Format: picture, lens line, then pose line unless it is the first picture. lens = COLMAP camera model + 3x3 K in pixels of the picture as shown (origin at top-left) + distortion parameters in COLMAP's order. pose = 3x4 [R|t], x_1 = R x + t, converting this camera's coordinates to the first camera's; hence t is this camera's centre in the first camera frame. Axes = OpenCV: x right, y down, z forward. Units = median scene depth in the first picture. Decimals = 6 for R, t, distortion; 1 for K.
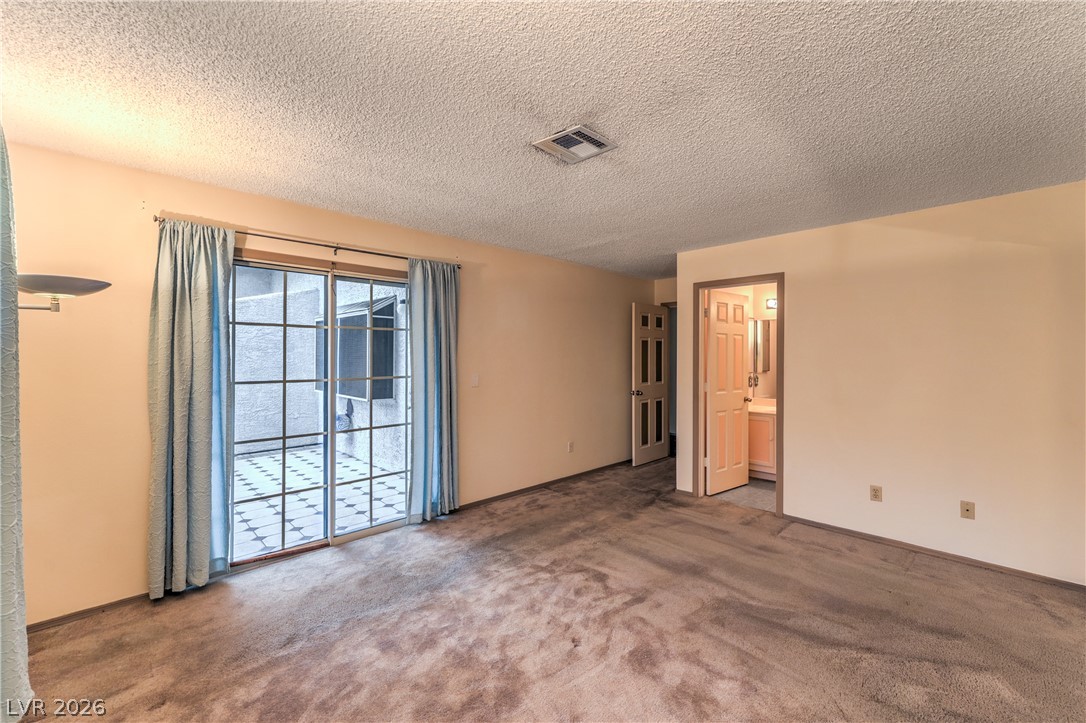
lens RADIAL K [[435.7, 0, 545.5], [0, 435.7, 358.3], [0, 0, 1]] dist [-0.000807, -0.000052]
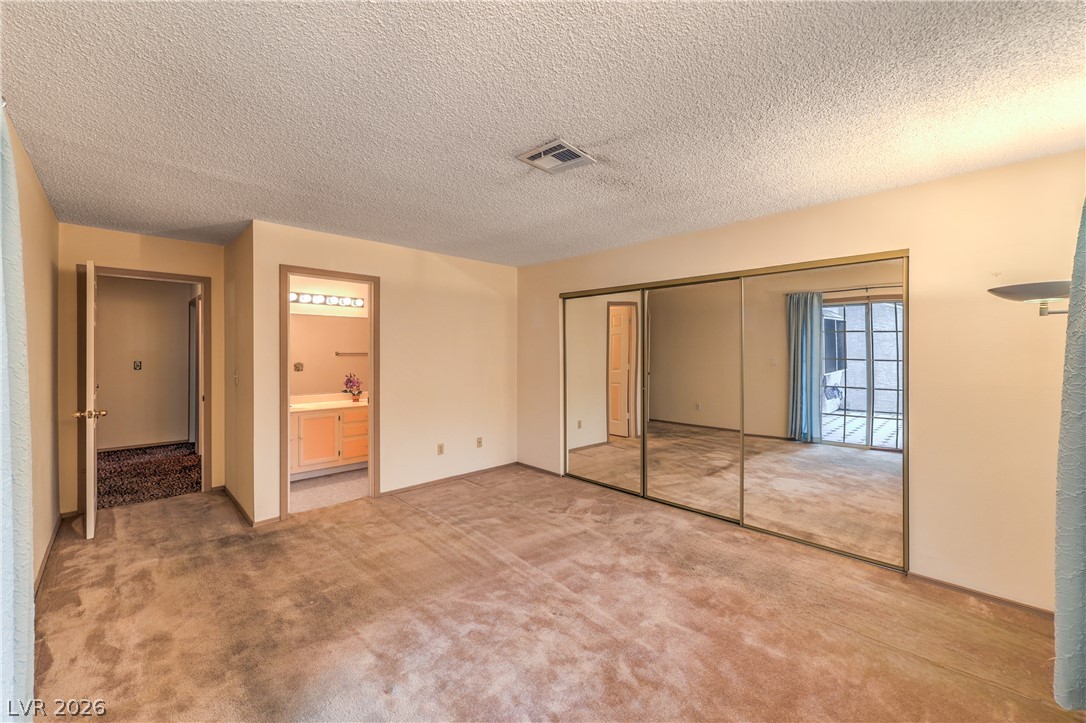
lens RADIAL K [[435.7, 0, 545.5], [0, 435.7, 358.3], [0, 0, 1]] dist [-0.000807, -0.000052]
pose [[-0.009704, -0.013127, 0.999867, -0.571899], [0.002900, 0.999909, 0.013155, -0.002423], [-0.999949, 0.003028, -0.009665, 0.583432]]
